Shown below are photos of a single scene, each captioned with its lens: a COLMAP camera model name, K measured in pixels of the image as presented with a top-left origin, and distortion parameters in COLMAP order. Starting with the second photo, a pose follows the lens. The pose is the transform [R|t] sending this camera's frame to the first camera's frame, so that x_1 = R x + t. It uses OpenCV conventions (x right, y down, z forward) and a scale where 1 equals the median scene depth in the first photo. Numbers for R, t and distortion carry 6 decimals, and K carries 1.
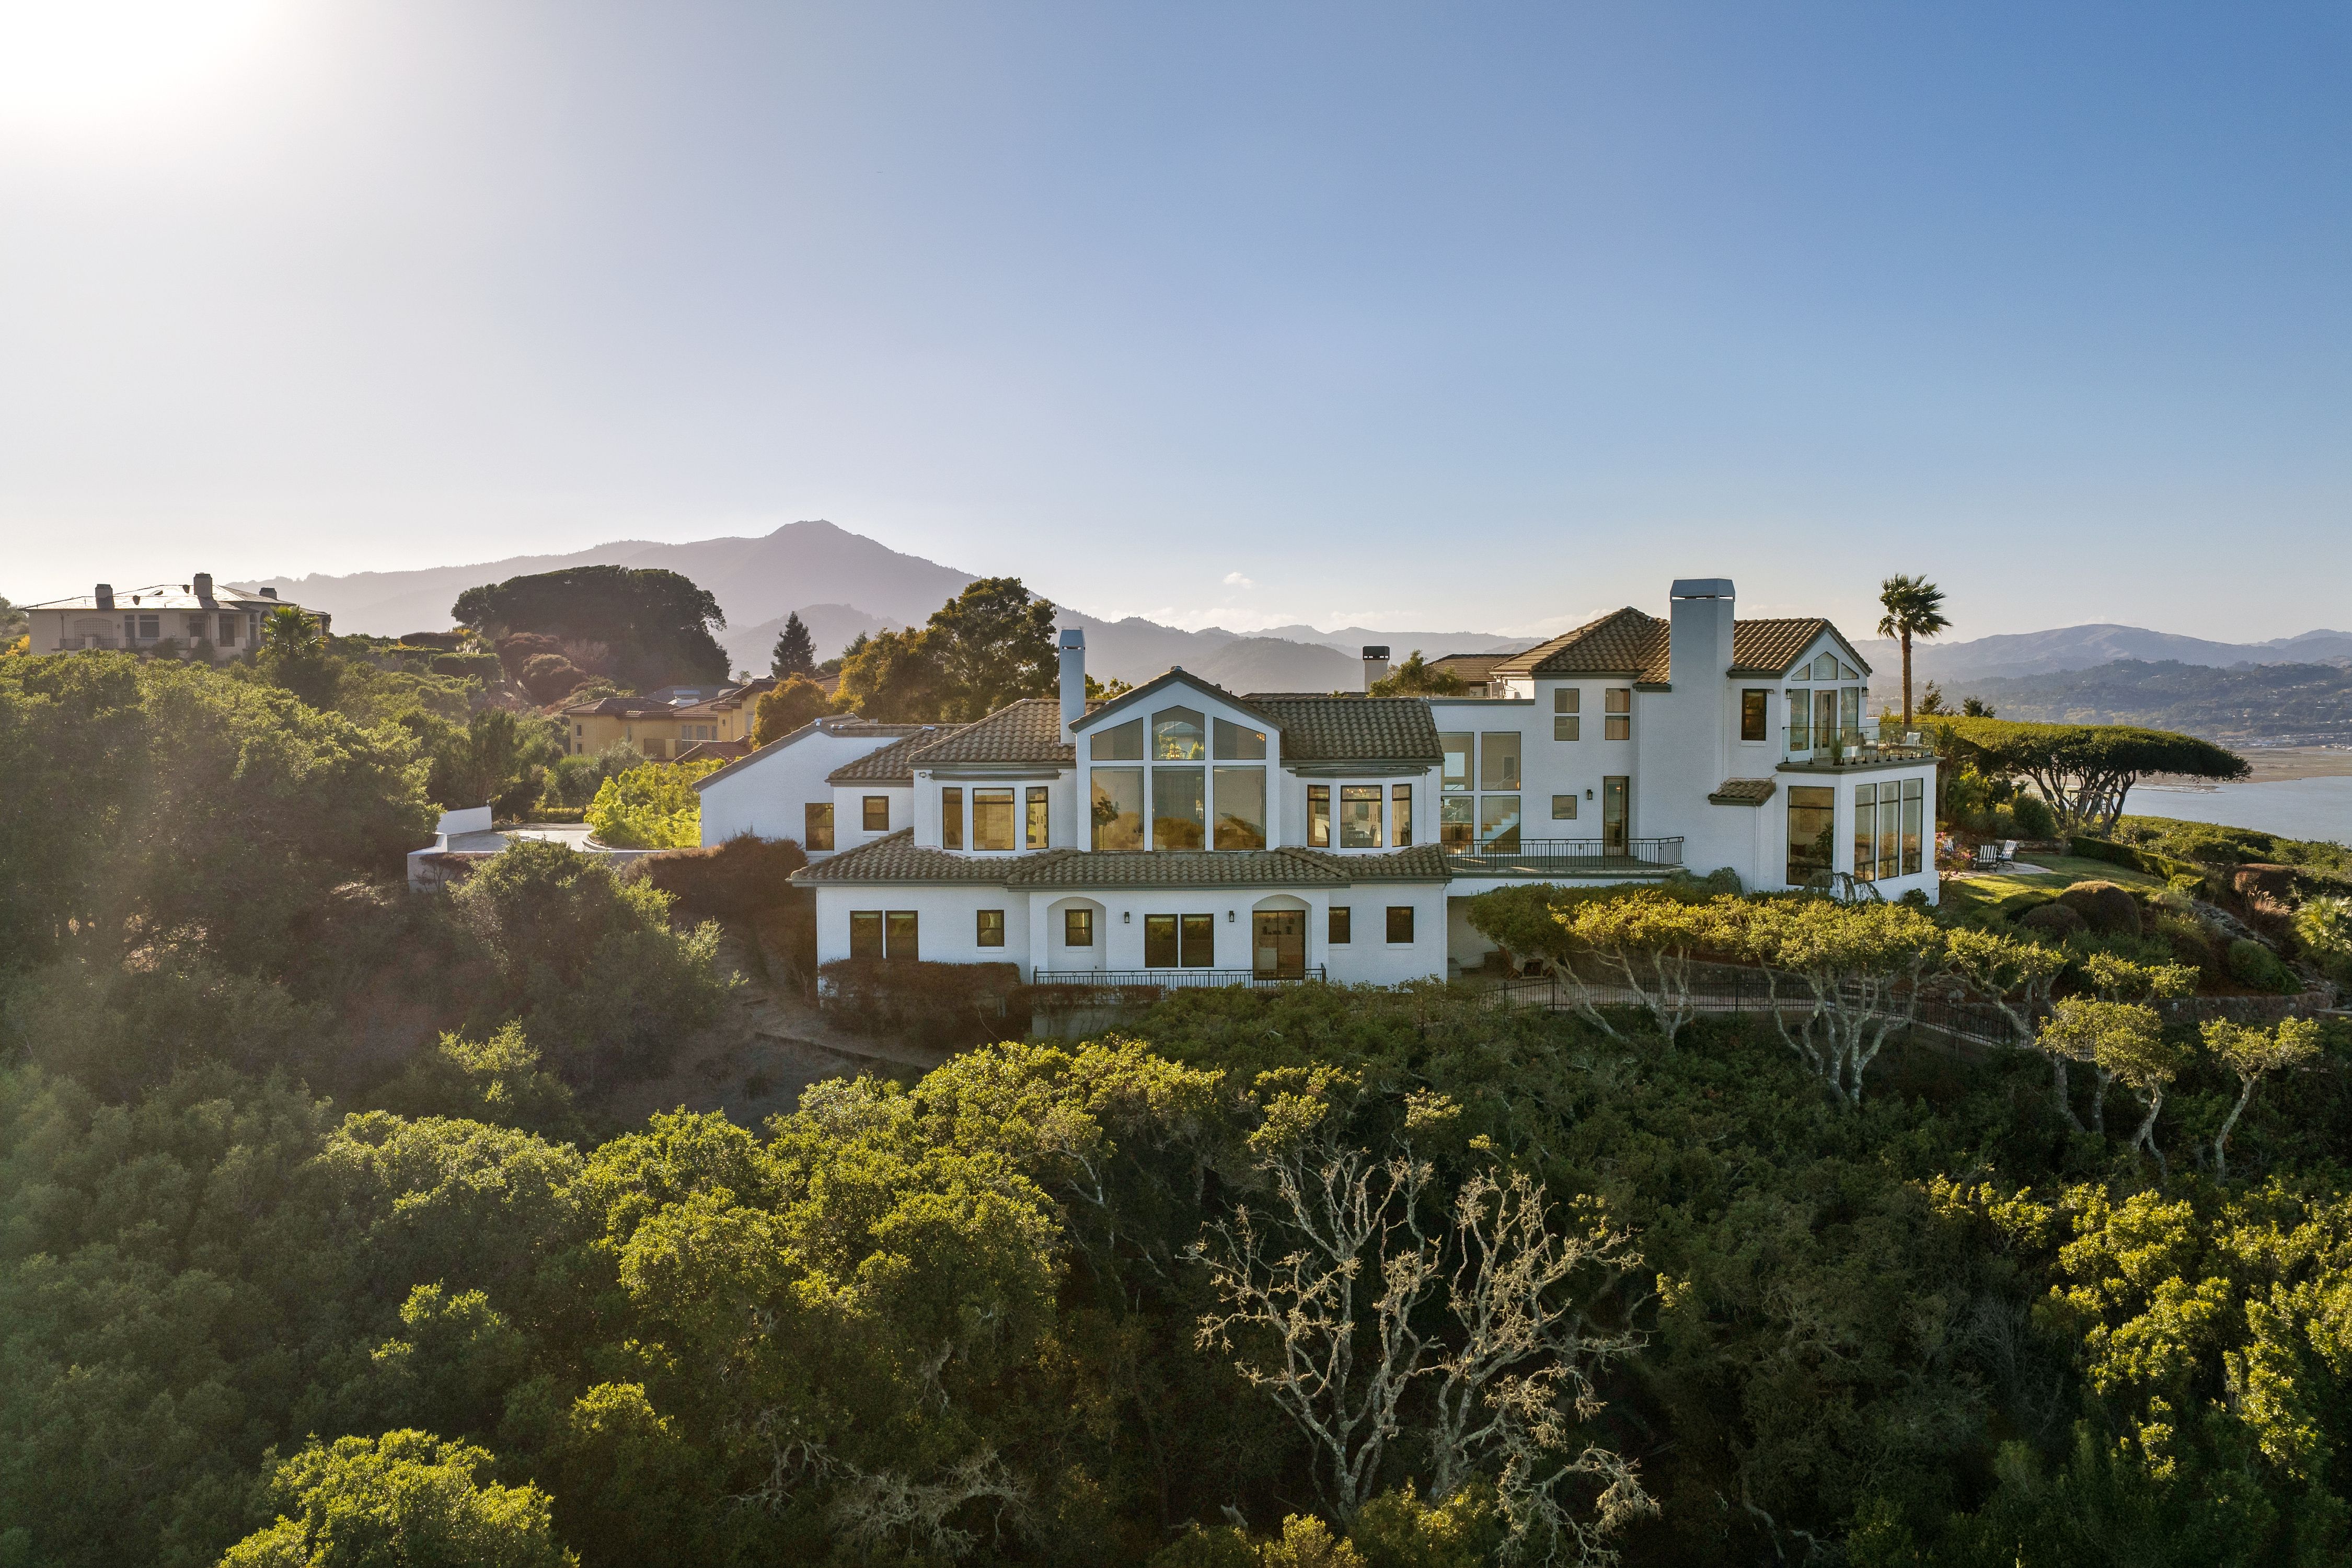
lens RADIAL K [[1922.0, 0, 1167.4], [0, 1922.0, 773.1], [0, 0, 1]] dist [-0.008688, -0.007084]
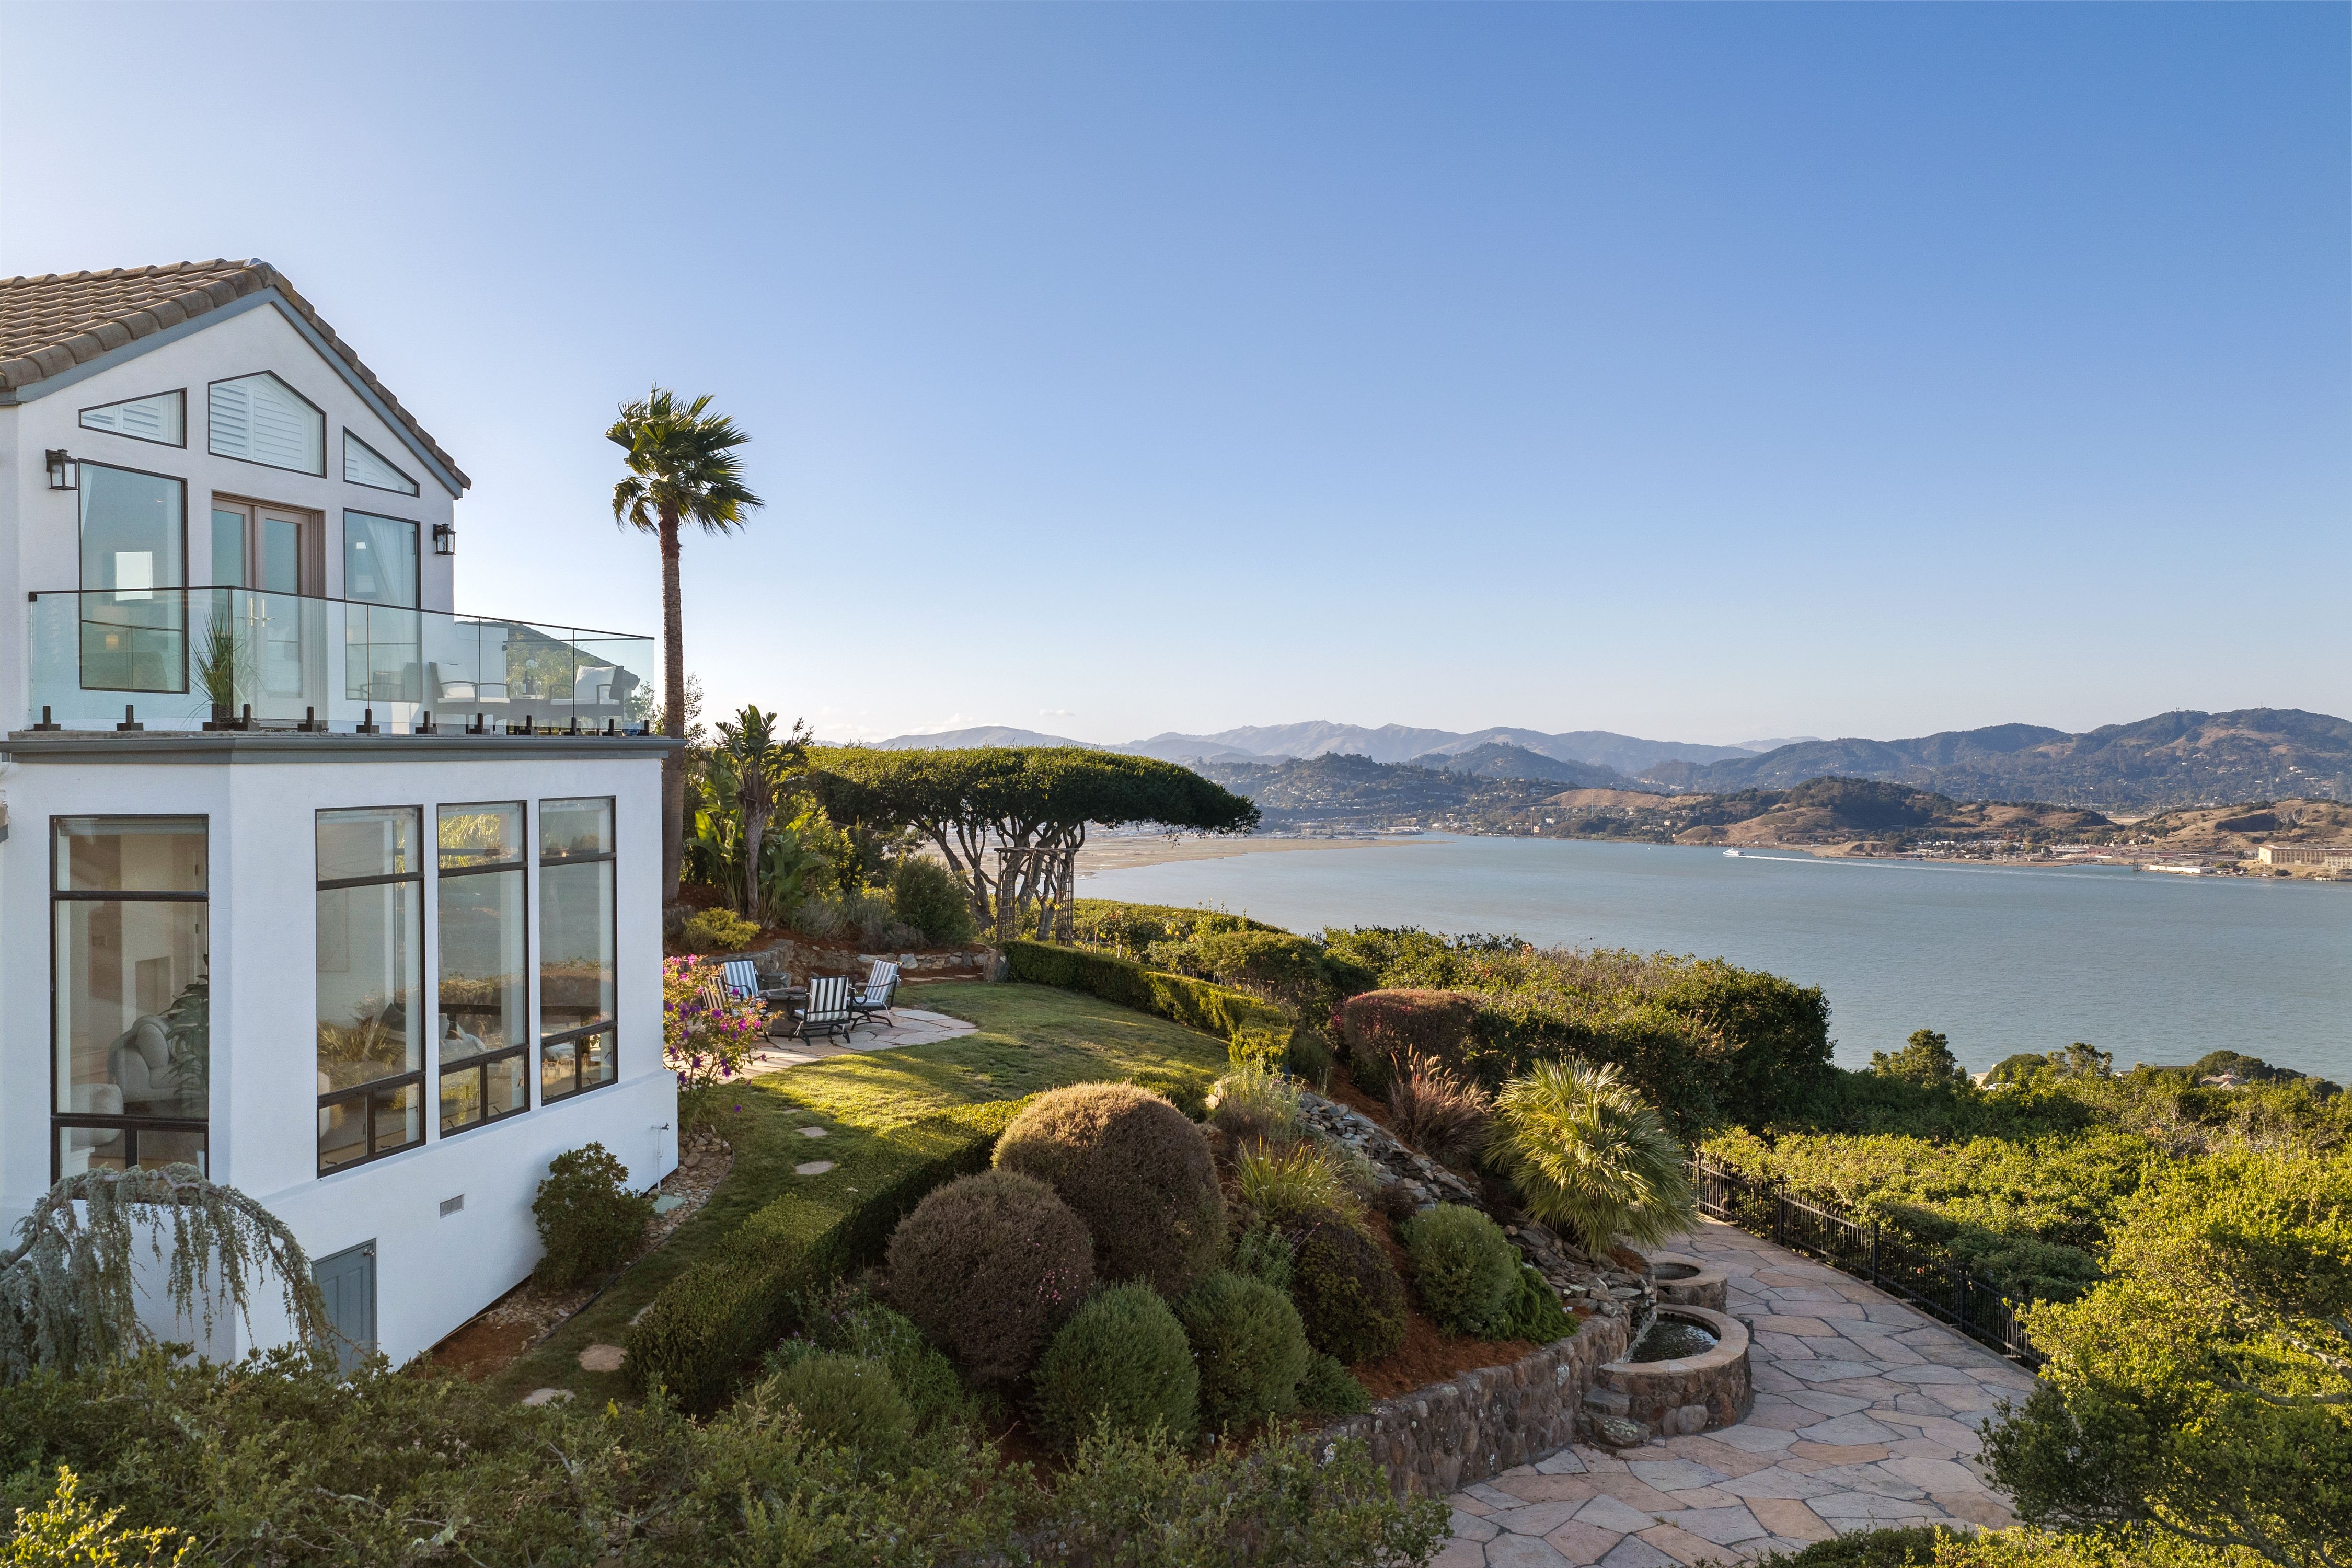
lens RADIAL K [[1995.6, 0, 1176.0], [0, 1995.6, 784.0], [0, 0, 1]] dist [-0.000146, -0.001009]
pose [[0.856312, -0.005147, 0.516434, 0.301096], [0.028359, 0.998910, -0.037067, 0.015884], [-0.515680, 0.046386, 0.855525, 0.661094]]
